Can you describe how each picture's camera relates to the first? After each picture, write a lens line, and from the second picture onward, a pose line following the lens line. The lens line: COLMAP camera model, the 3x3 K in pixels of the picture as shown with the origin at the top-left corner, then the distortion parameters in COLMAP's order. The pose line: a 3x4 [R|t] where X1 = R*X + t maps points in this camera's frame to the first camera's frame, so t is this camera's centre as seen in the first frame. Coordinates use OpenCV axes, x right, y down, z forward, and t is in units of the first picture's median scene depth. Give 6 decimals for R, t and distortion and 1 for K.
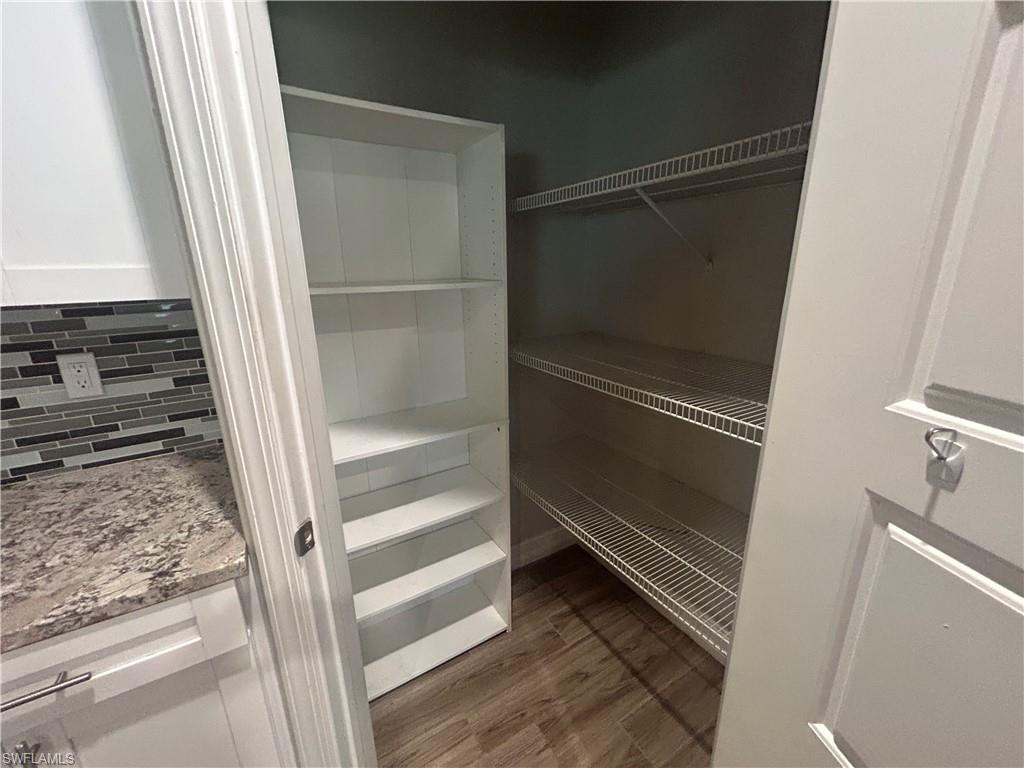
lens RADIAL K [[416.4, 0, 513.0], [0, 416.4, 385.8], [0, 0, 1]] dist [-0.000074, 0.000024]
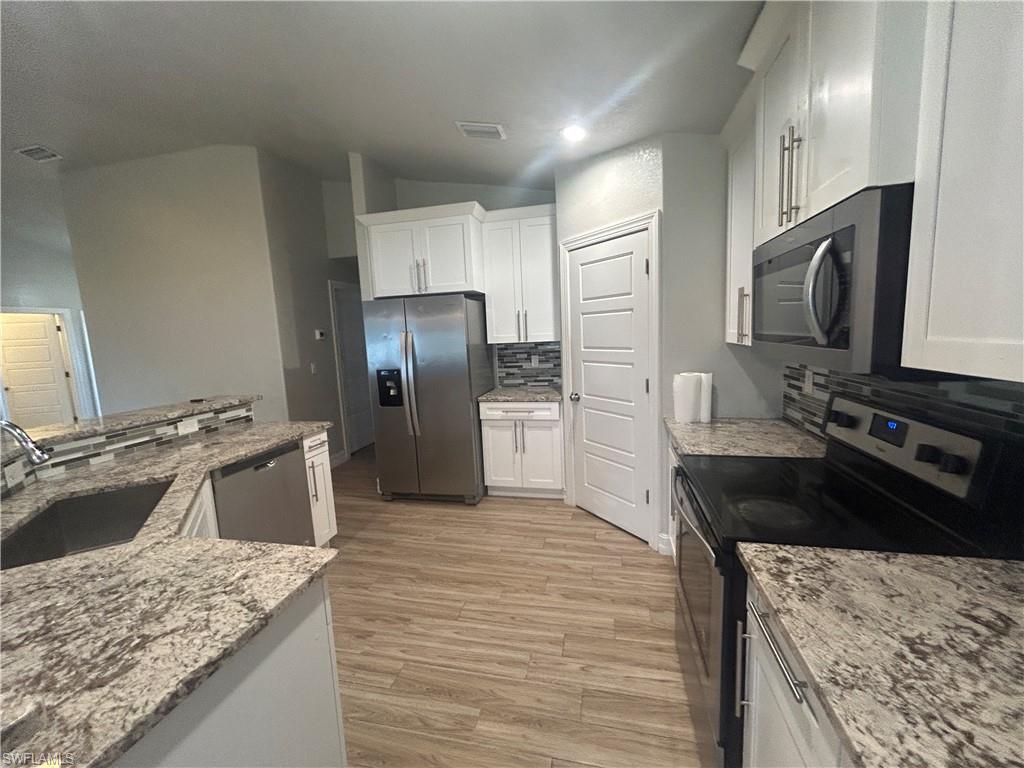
lens RADIAL K [[416.4, 0, 510.9], [0, 416.4, 384.1], [0, 0, 1]] dist [-0.000074, 0.000024]
pose [[0.711891, 0.075826, -0.698185, 1.503016], [-0.161007, 0.985297, -0.057159, 0.440846], [0.683585, 0.153103, 0.713632, -1.862828]]
